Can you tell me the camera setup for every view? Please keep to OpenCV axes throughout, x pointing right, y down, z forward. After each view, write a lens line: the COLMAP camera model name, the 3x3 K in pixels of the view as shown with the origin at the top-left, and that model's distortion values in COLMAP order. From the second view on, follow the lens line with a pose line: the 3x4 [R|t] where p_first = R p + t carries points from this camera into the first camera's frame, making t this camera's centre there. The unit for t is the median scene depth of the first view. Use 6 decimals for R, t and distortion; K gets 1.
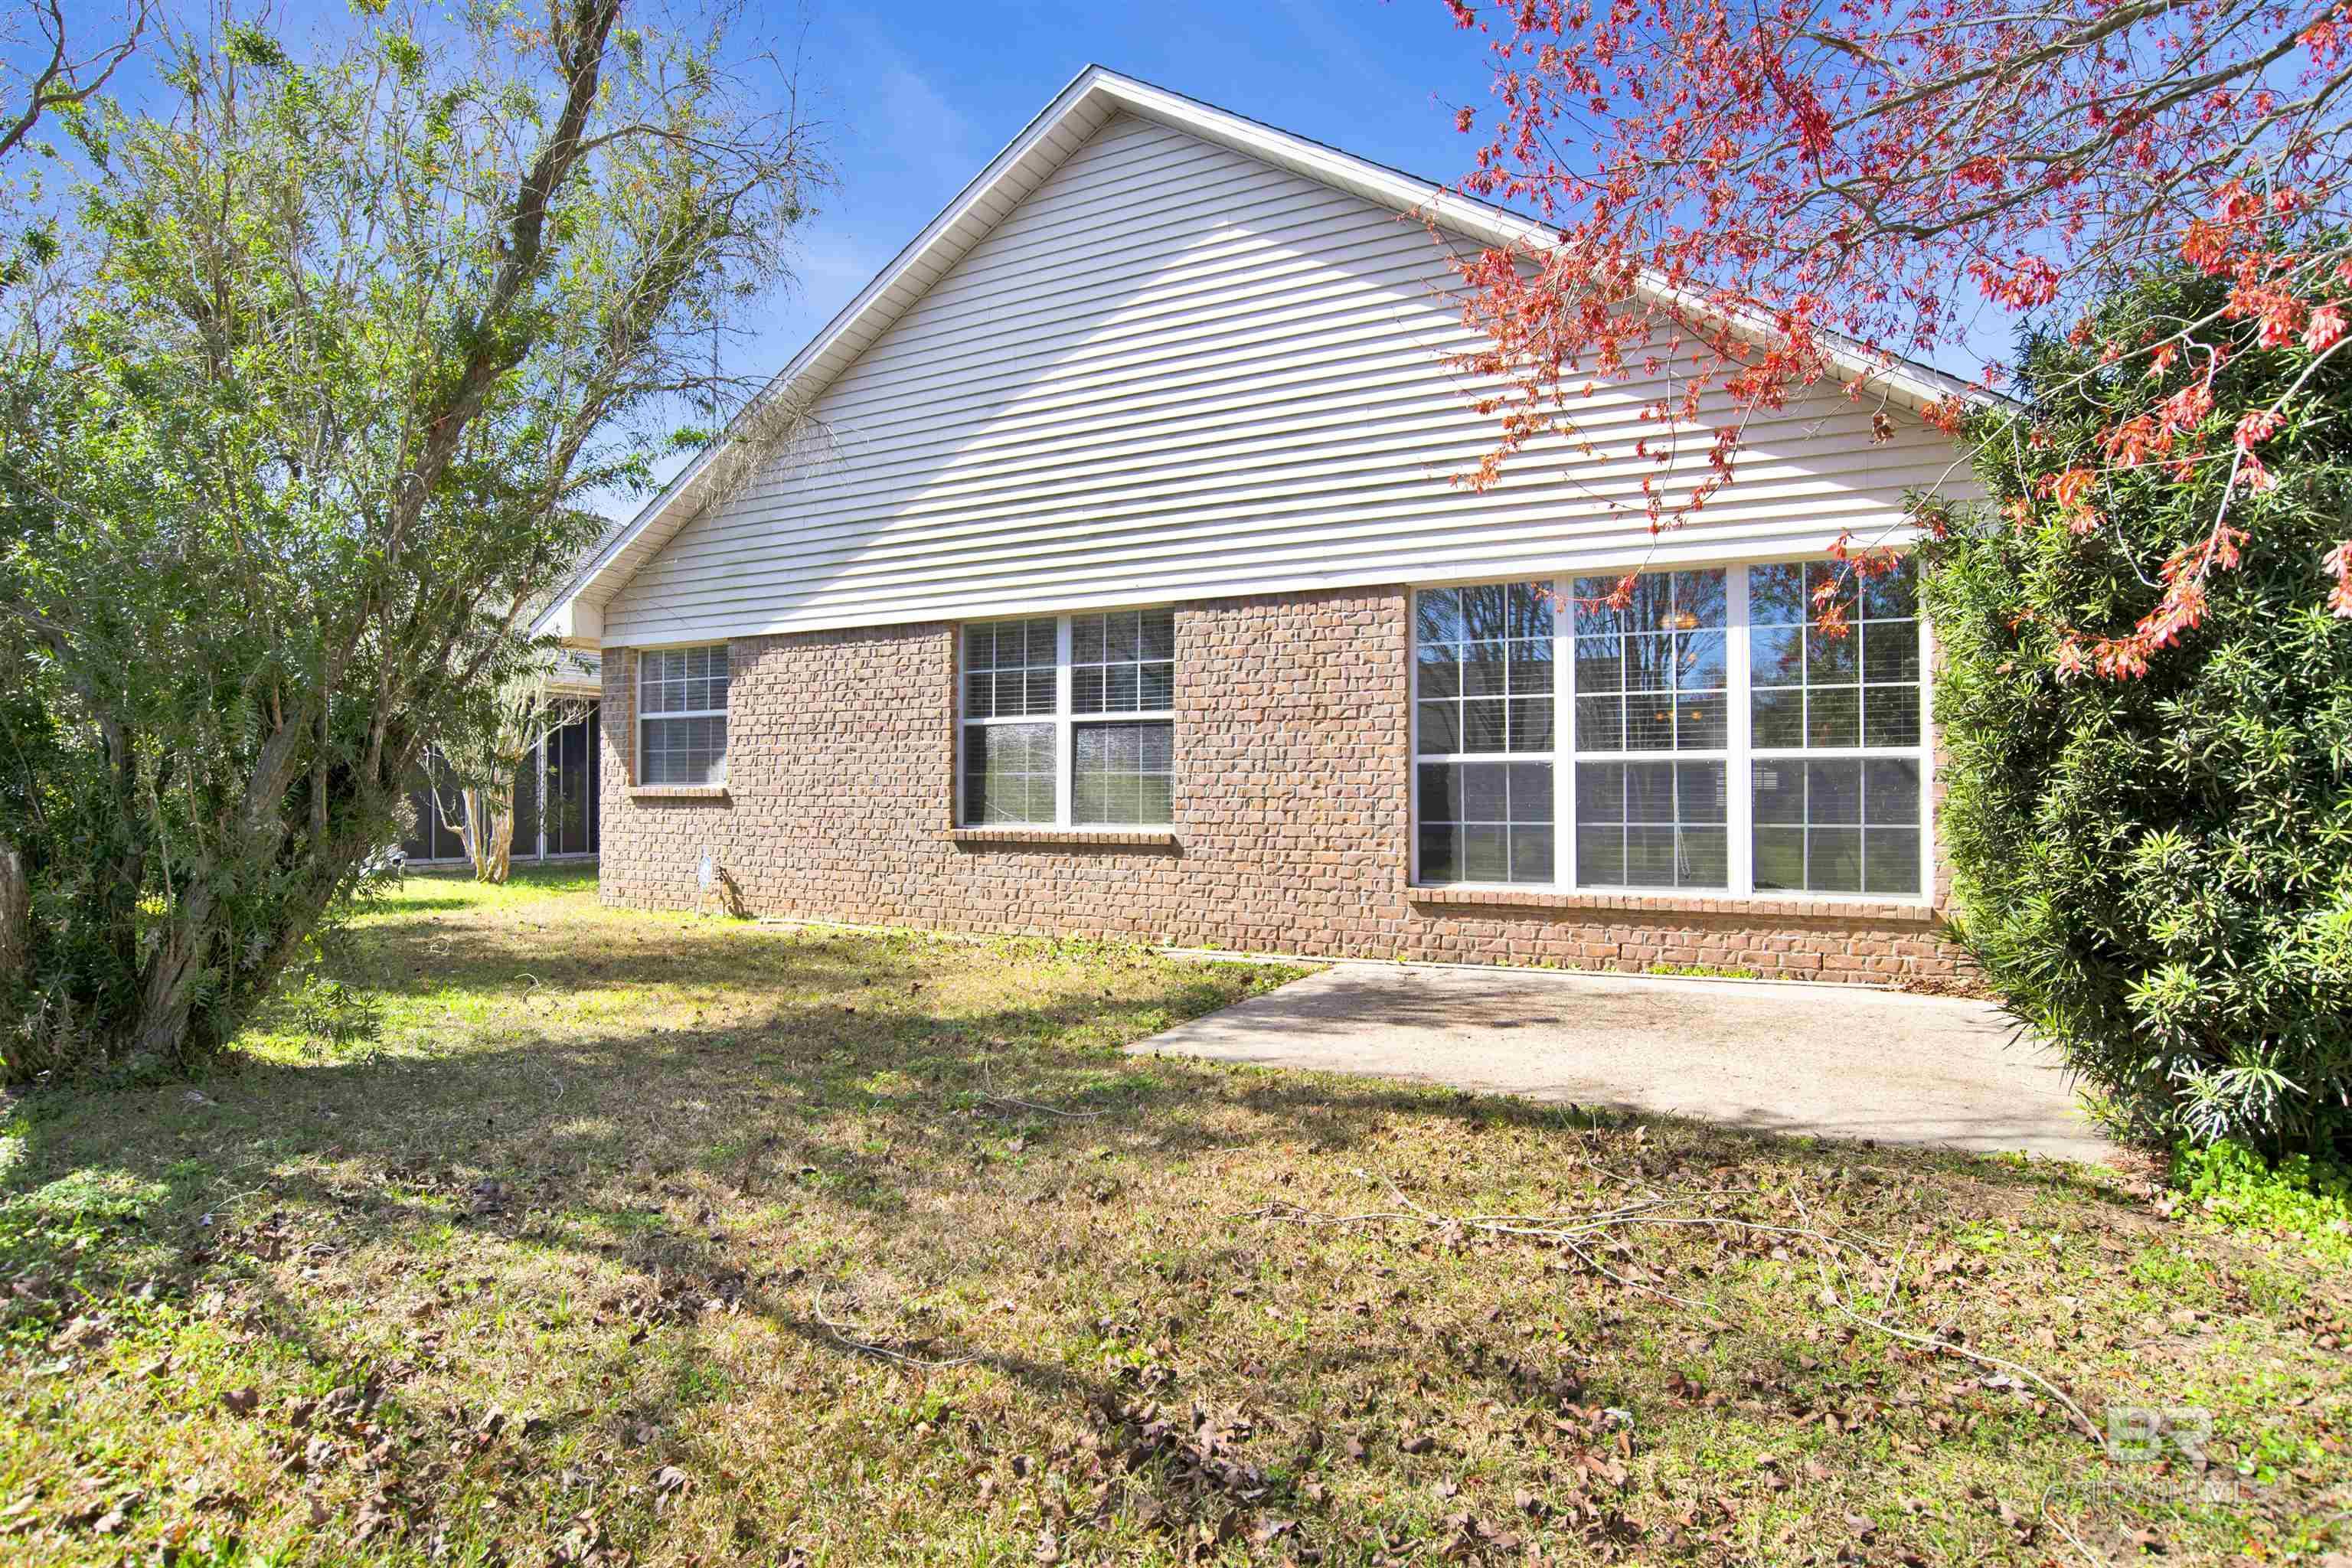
lens RADIAL K [[1249.6, 0, 1175.6], [0, 1249.6, 779.1], [0, 0, 1]] dist [-0.048727, 0.014490]
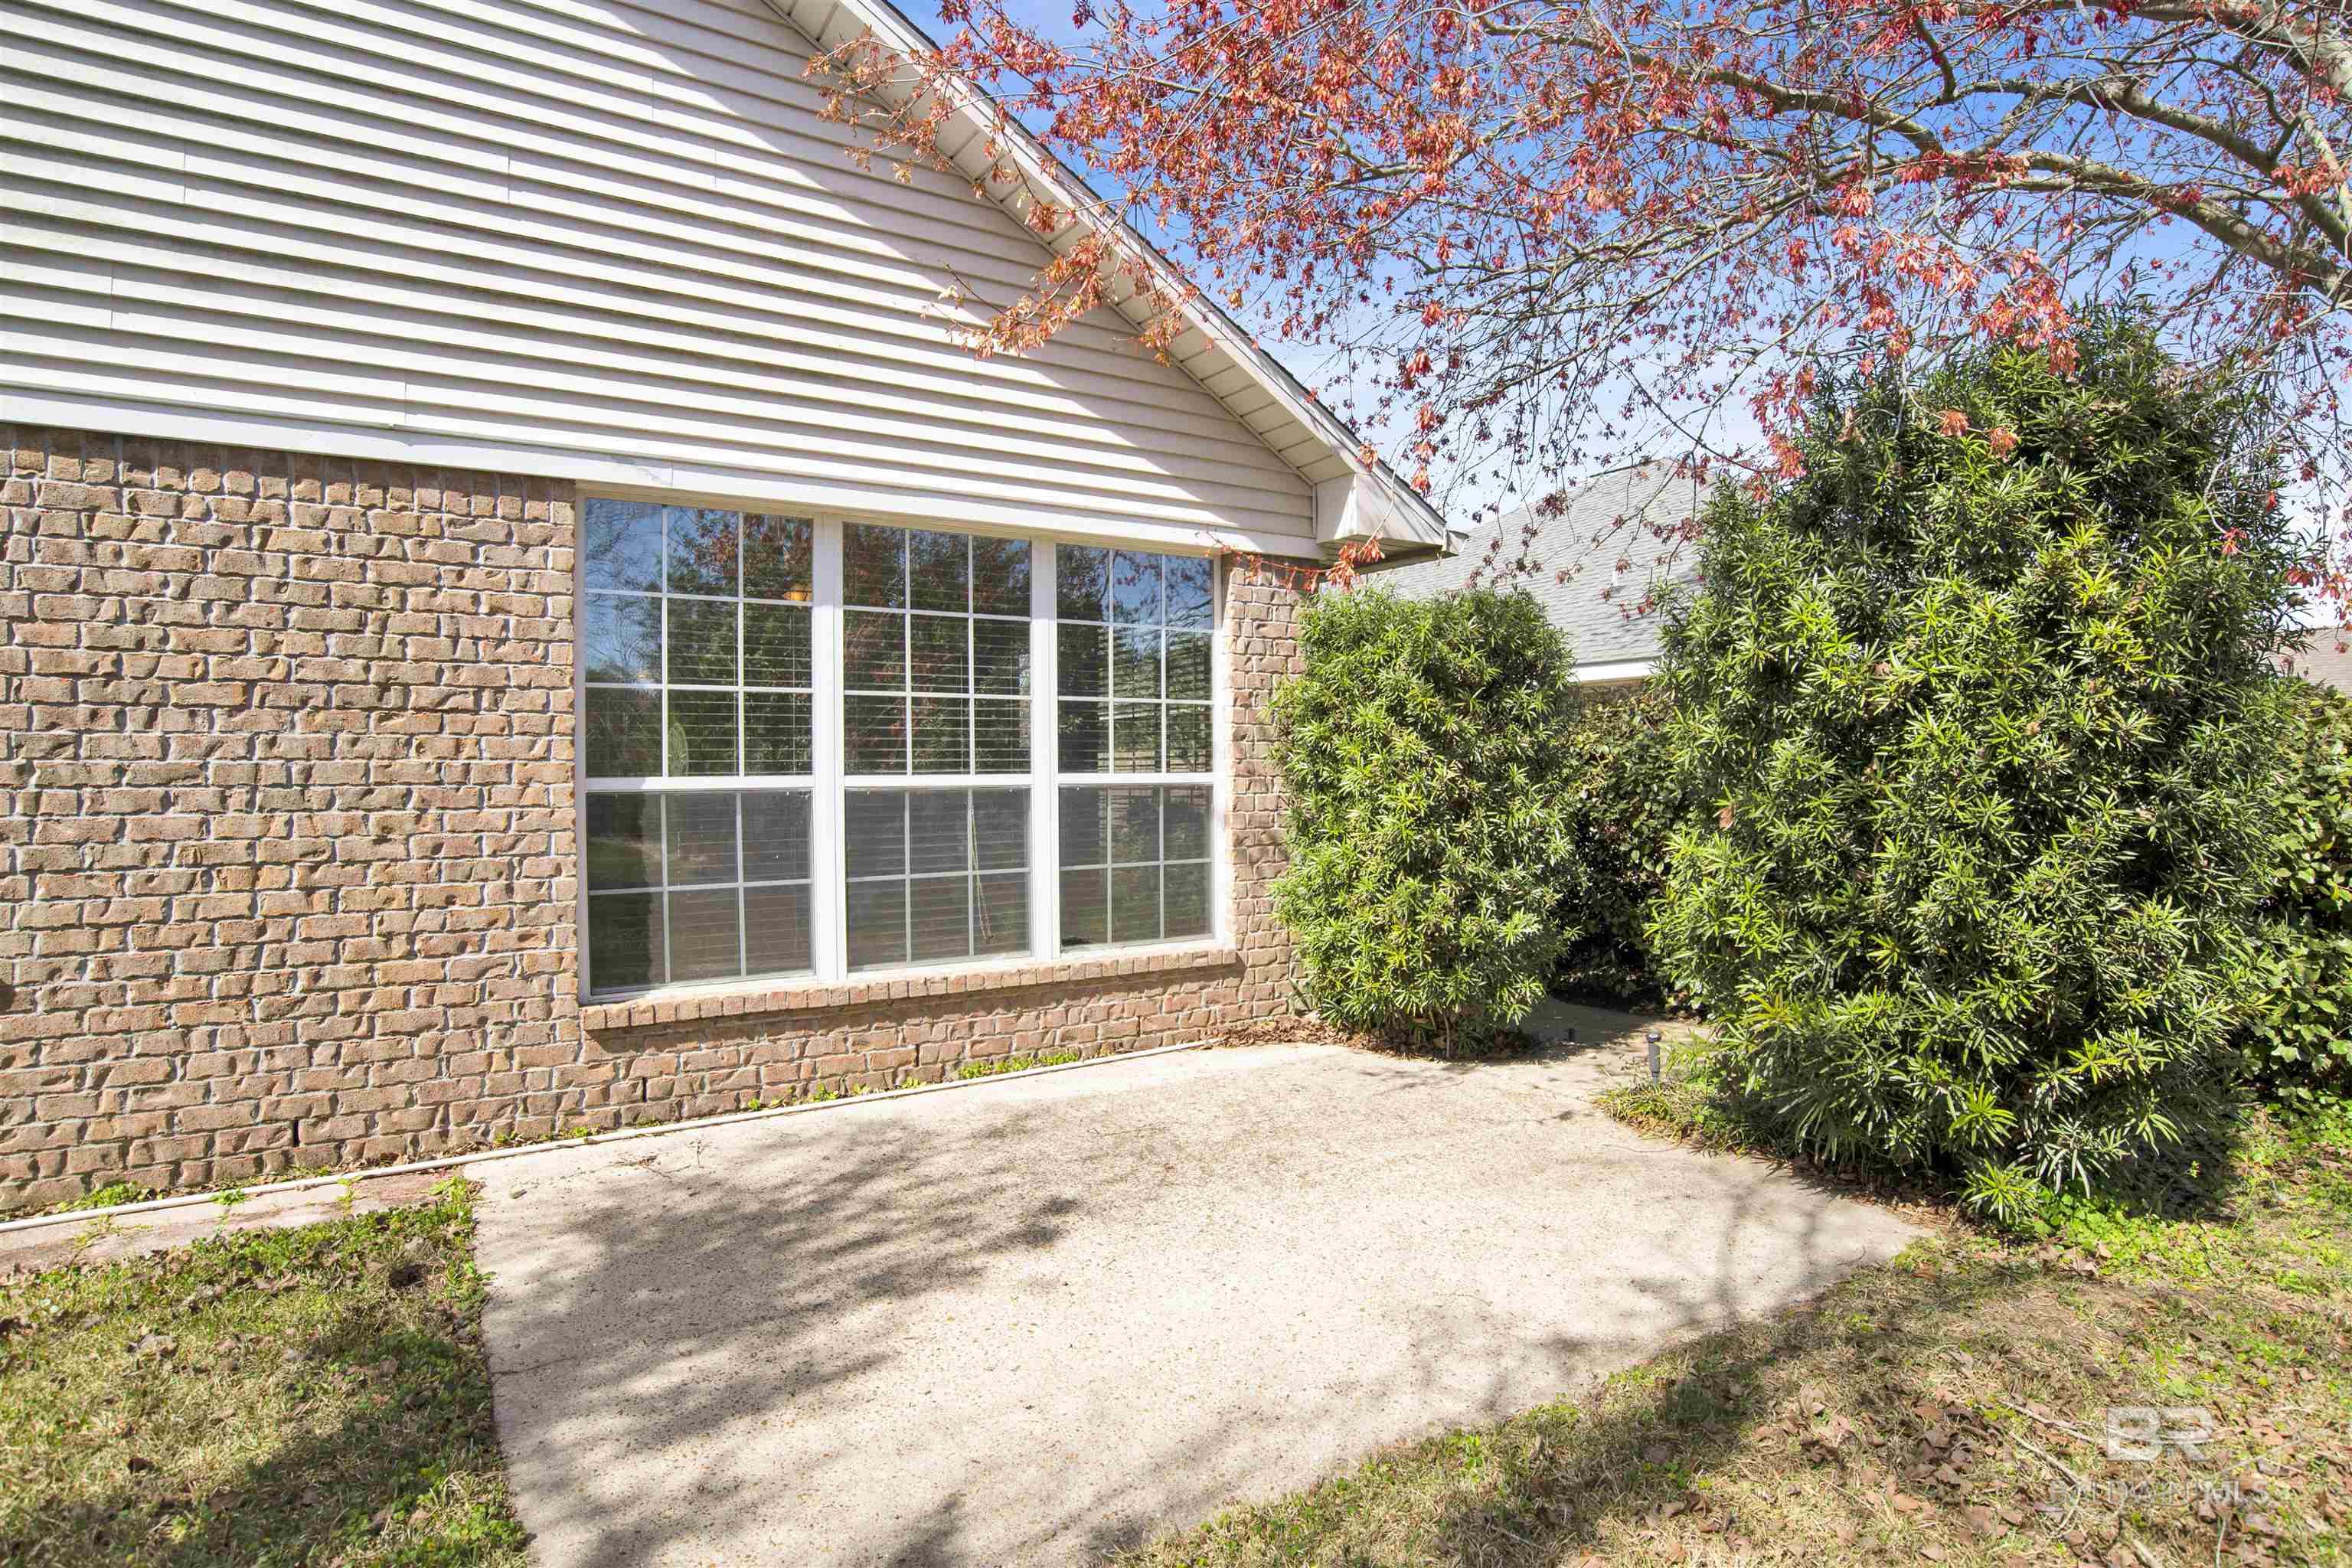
lens RADIAL K [[1249.6, 0, 1175.6], [0, 1249.6, 779.1], [0, 0, 1]] dist [-0.048727, 0.014490]
pose [[0.494047, -0.005164, 0.869420, -0.175803], [-0.000146, 0.999982, 0.006022, -0.022623], [-0.869435, -0.003102, 0.494037, 0.473343]]
